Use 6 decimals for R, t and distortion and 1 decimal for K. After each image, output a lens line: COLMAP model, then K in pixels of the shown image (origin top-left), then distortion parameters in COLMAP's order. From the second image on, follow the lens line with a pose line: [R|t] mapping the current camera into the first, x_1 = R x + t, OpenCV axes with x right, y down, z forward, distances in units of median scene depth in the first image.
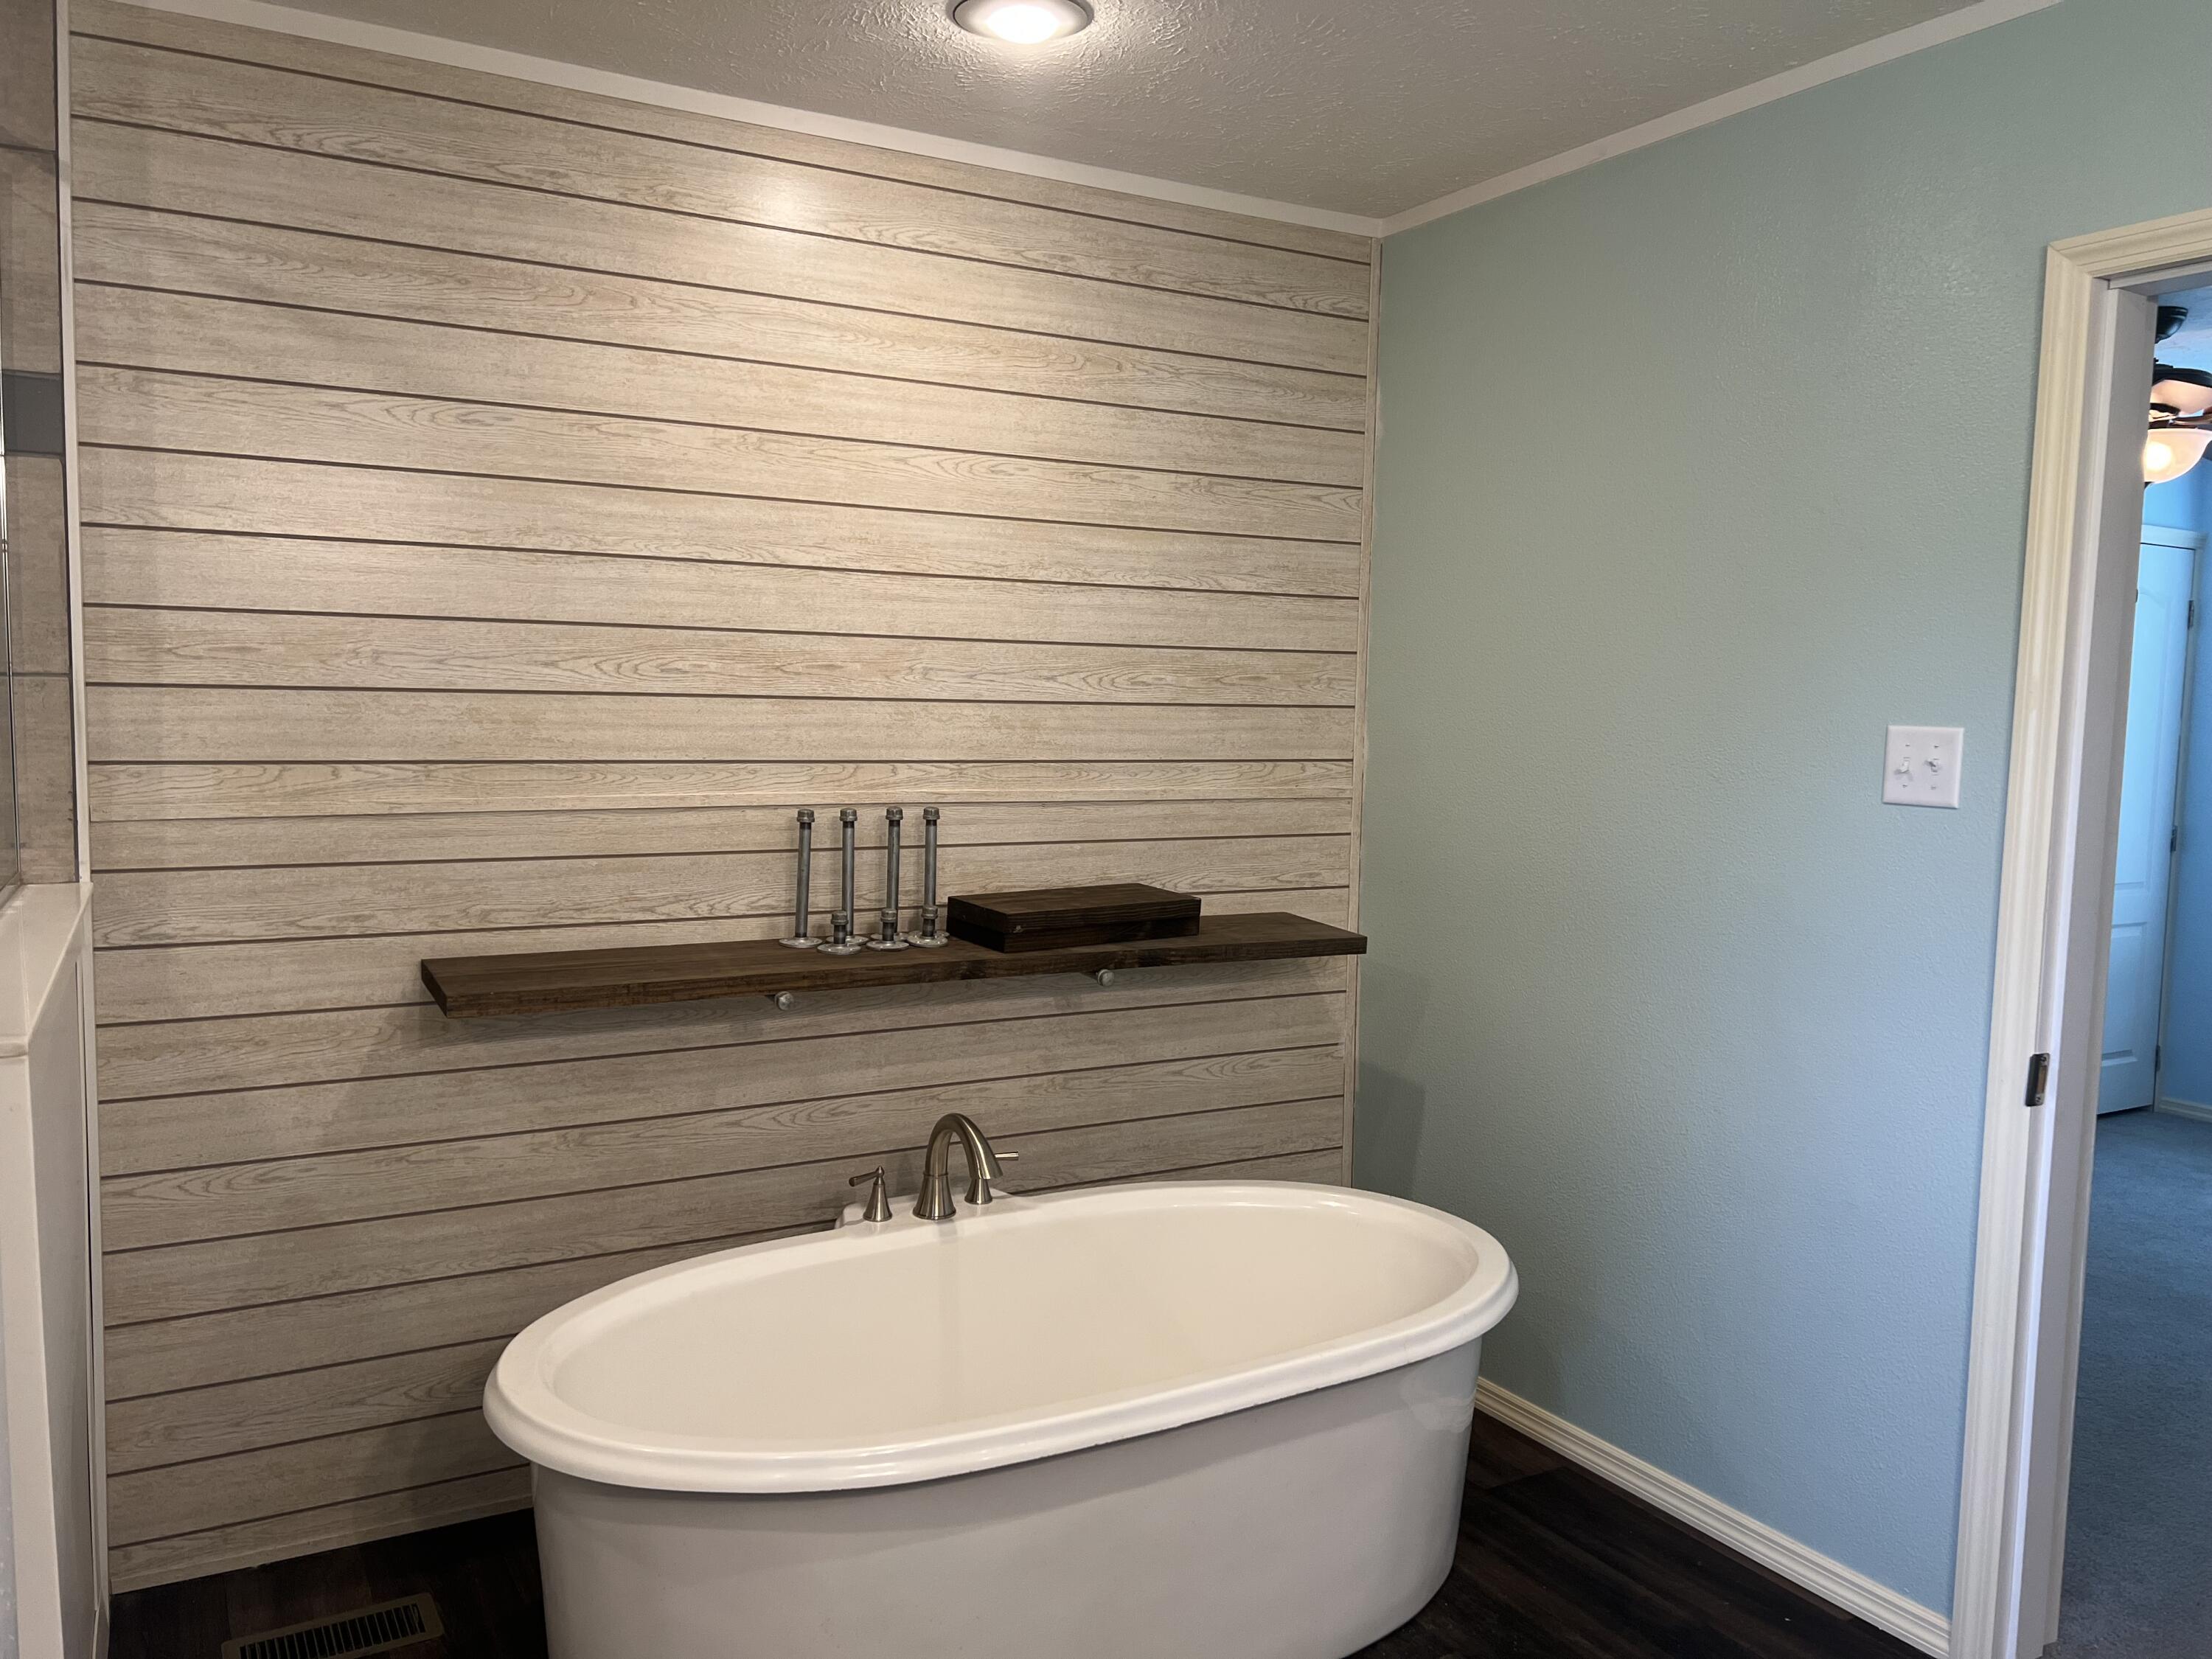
lens RADIAL K [[1651.6, 0, 1102.9], [0, 1651.6, 835.4], [0, 0, 1]] dist [0.062360, -0.078334]
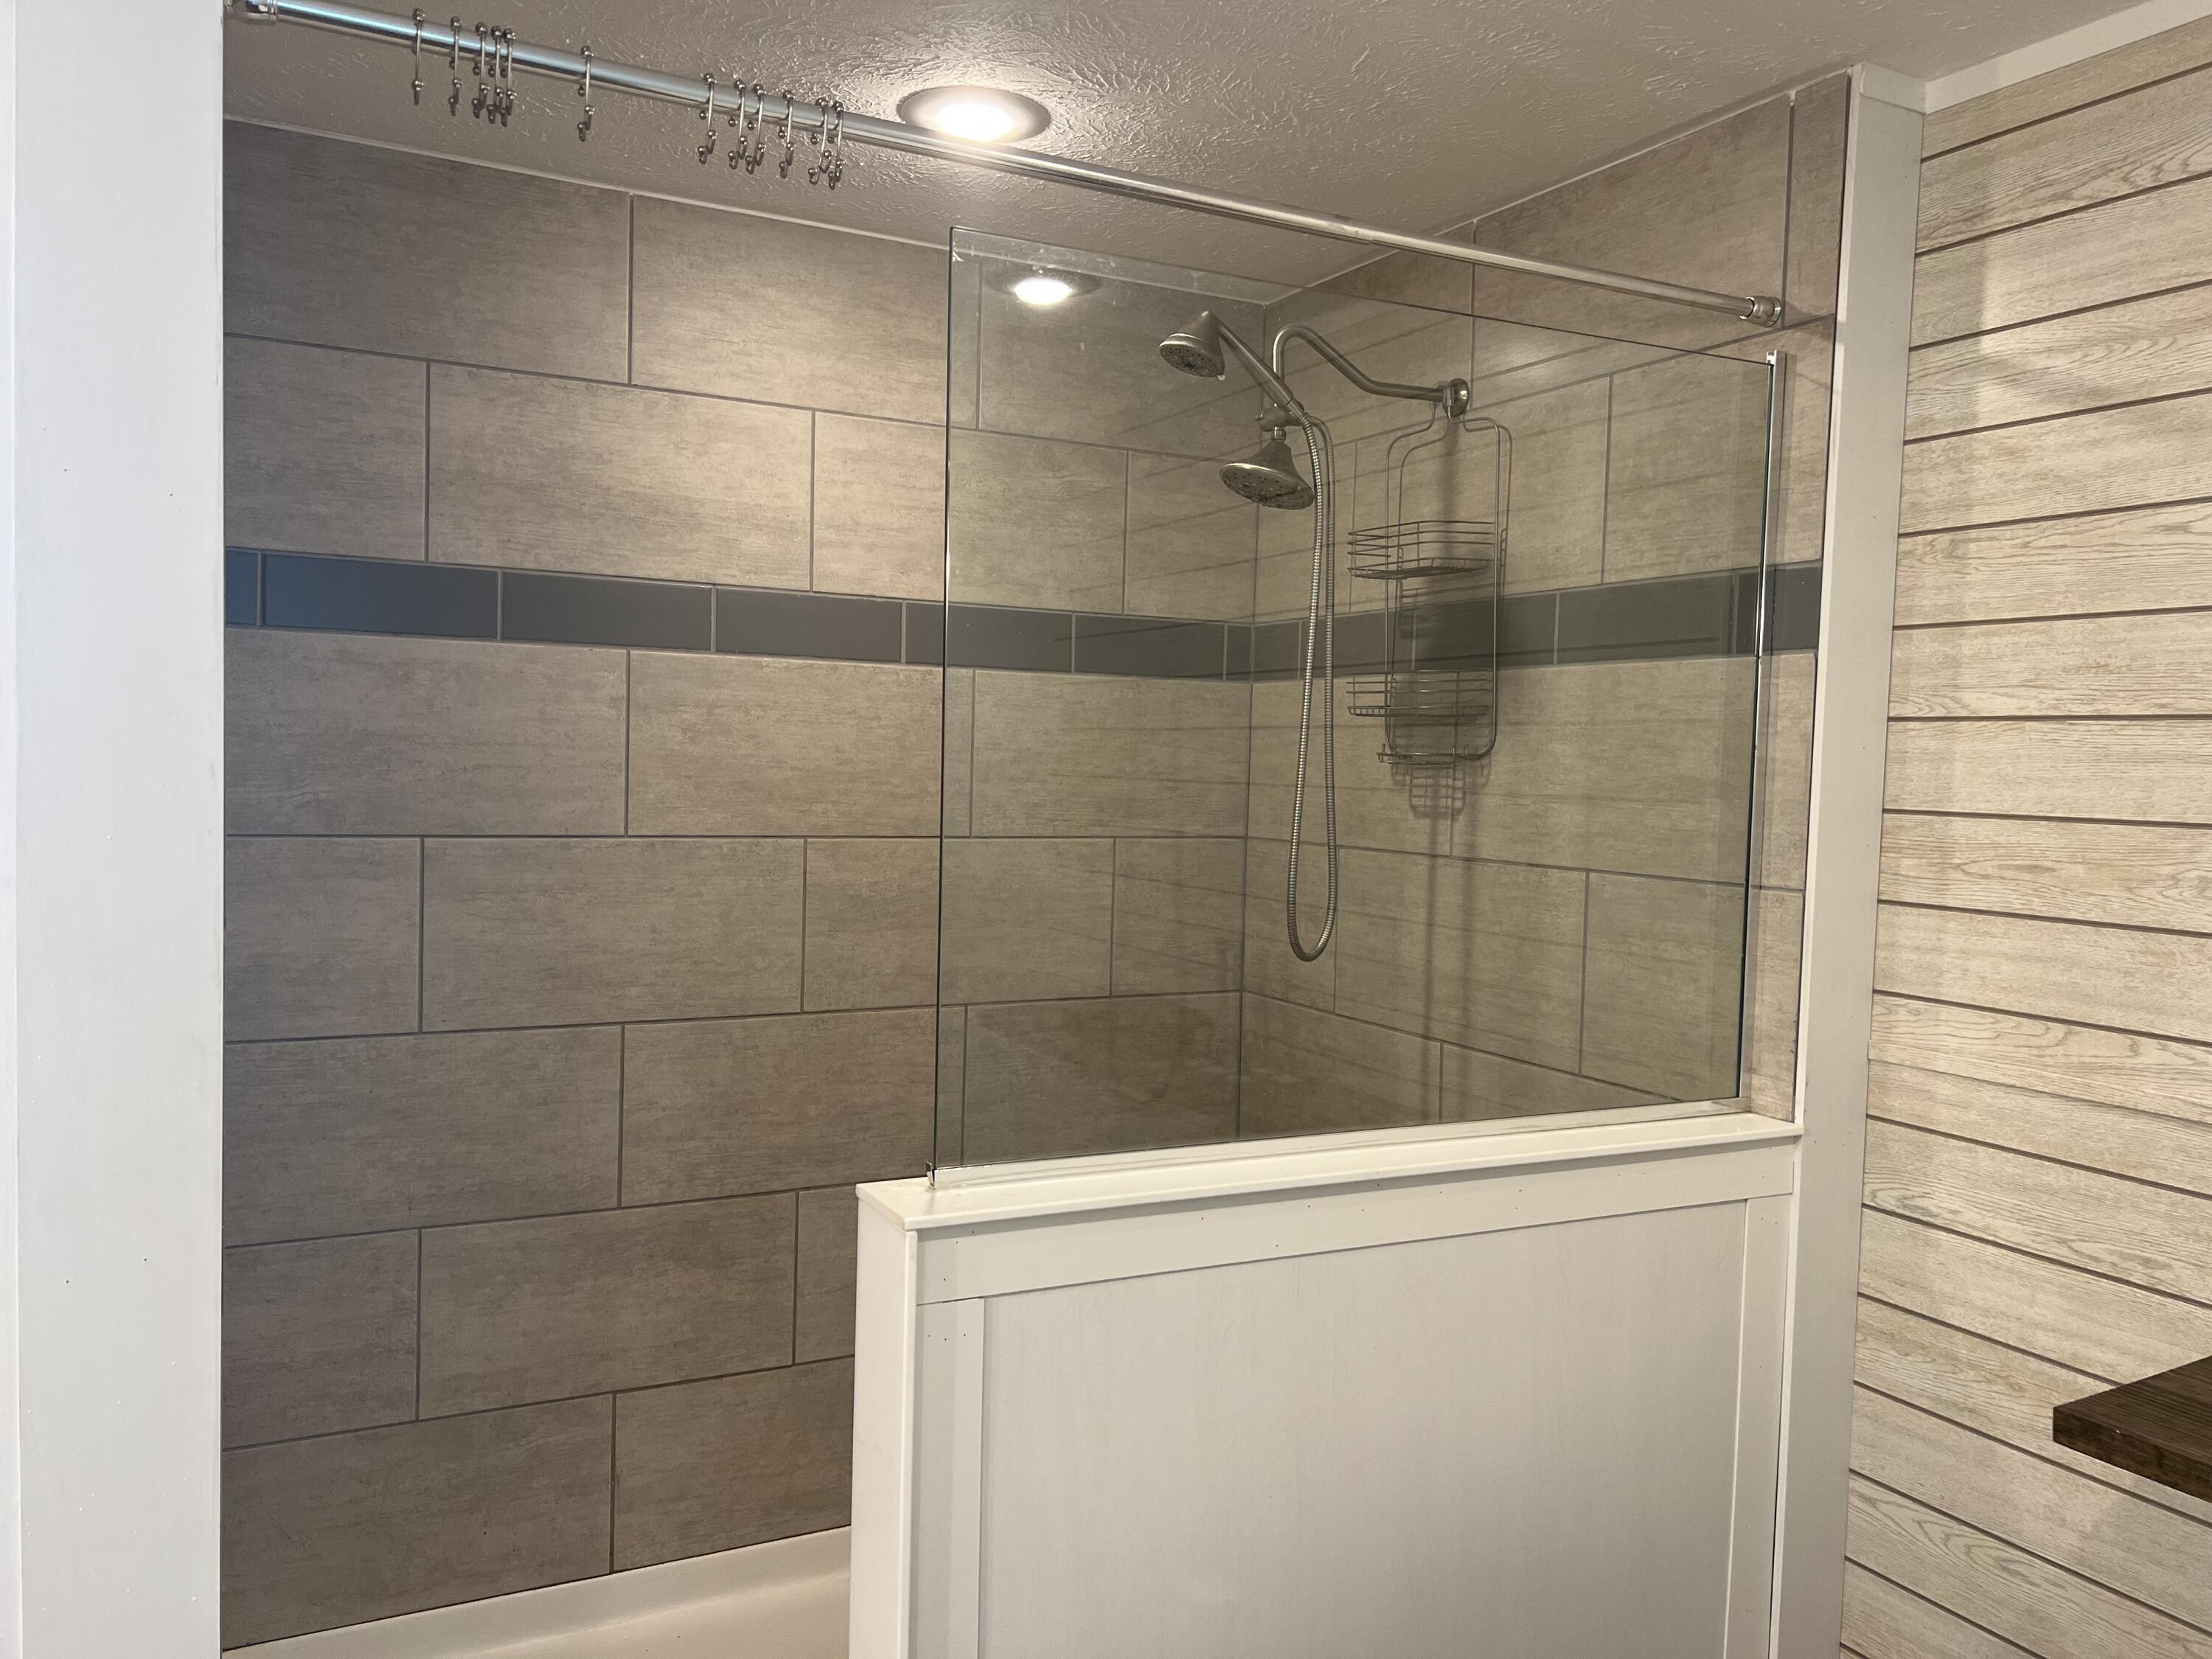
lens RADIAL K [[1651.6, 0, 1104.9], [0, 1651.6, 831.8], [0, 0, 1]] dist [0.062360, -0.078334]
pose [[-0.038886, 0.027865, -0.998855, 0.267238], [-0.109414, 0.993482, 0.031975, -0.107195], [0.993235, 0.110532, -0.035584, 0.610242]]
